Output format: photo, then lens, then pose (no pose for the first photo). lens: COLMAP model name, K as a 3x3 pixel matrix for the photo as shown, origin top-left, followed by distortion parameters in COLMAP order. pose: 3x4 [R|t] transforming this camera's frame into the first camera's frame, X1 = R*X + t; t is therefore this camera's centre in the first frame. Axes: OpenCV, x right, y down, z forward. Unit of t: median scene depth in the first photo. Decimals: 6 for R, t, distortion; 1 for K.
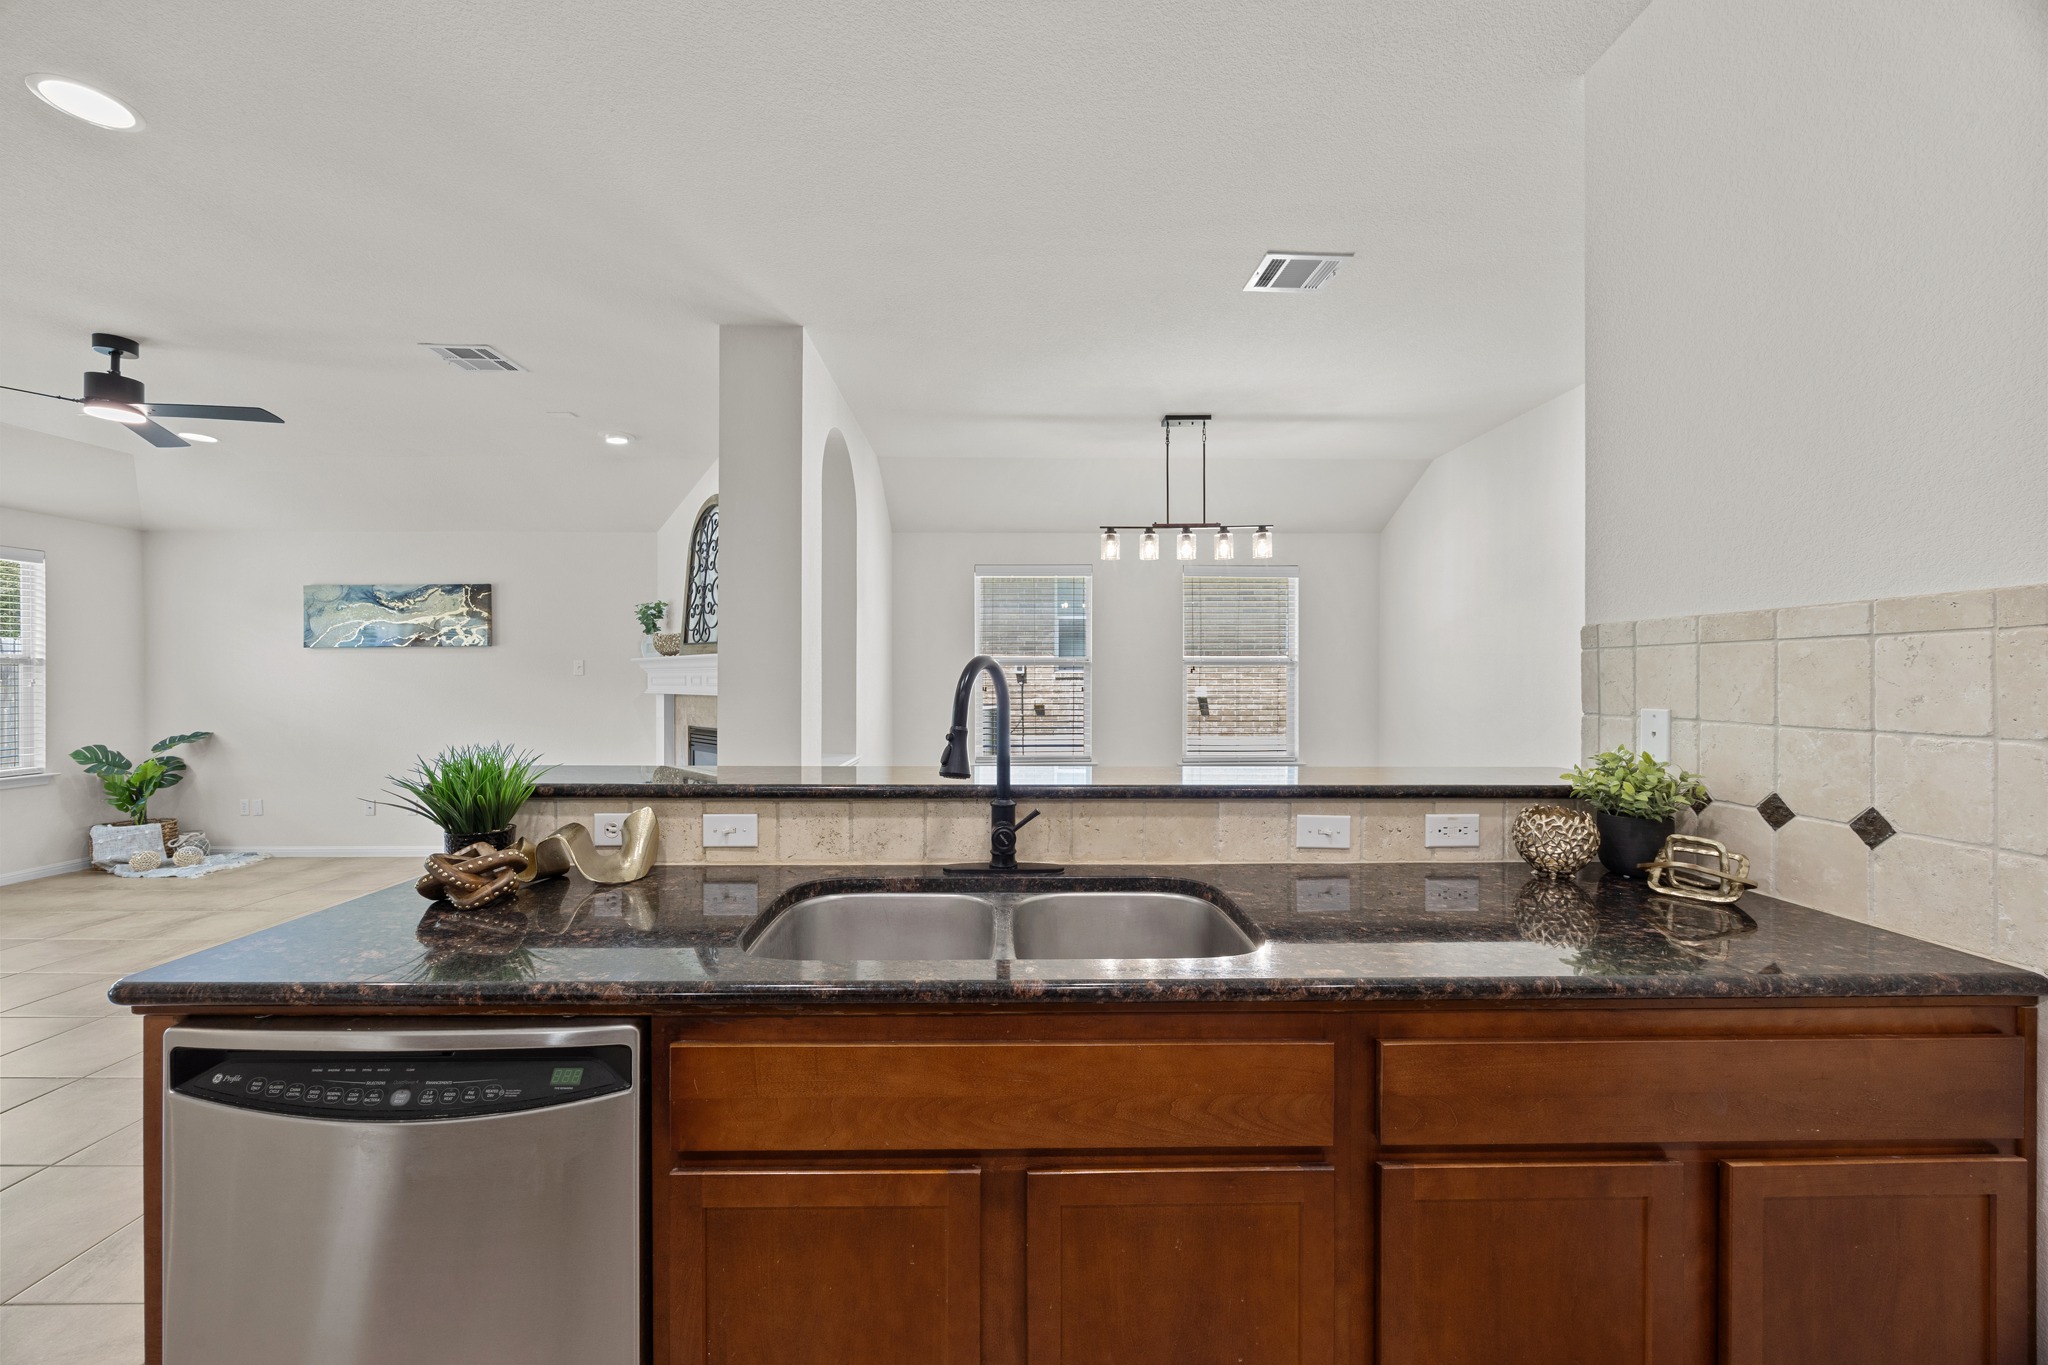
lens RADIAL K [[771.6, 0, 1015.5], [0, 771.6, 679.6], [0, 0, 1]] dist [-0.007672, 0.000767]
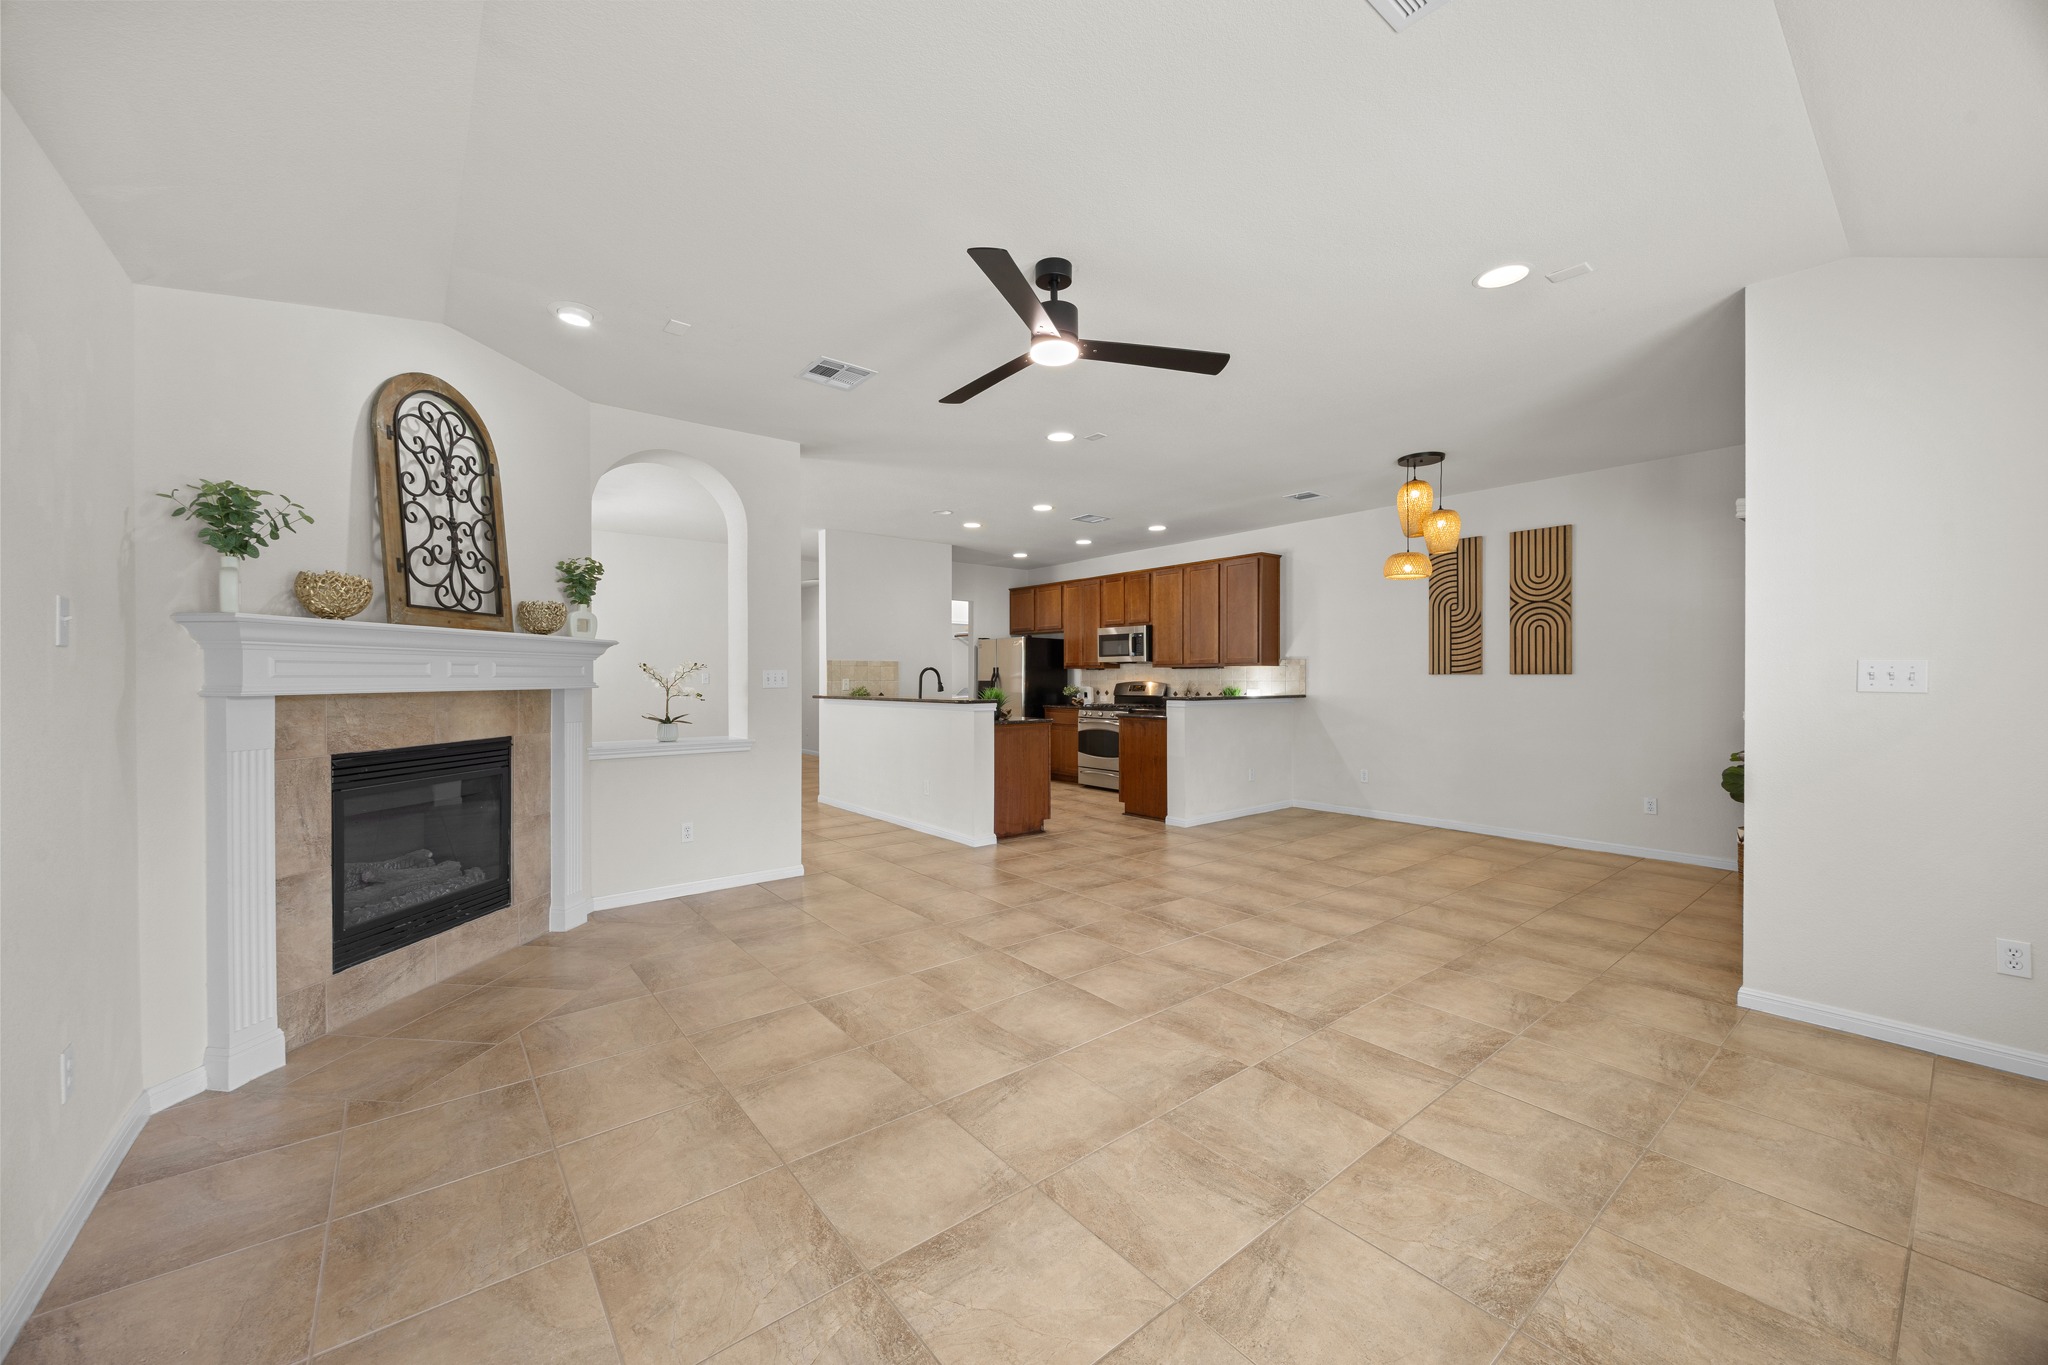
lens RADIAL K [[771.6, 0, 1011.1], [0, 771.6, 678.1], [0, 0, 1]] dist [-0.007672, 0.000767]
pose [[-0.606584, -0.000255, 0.795019, -1.382363], [0.002410, 0.999995, 0.002160, 0.010100], [-0.795015, 0.003226, -0.606581, 1.176792]]
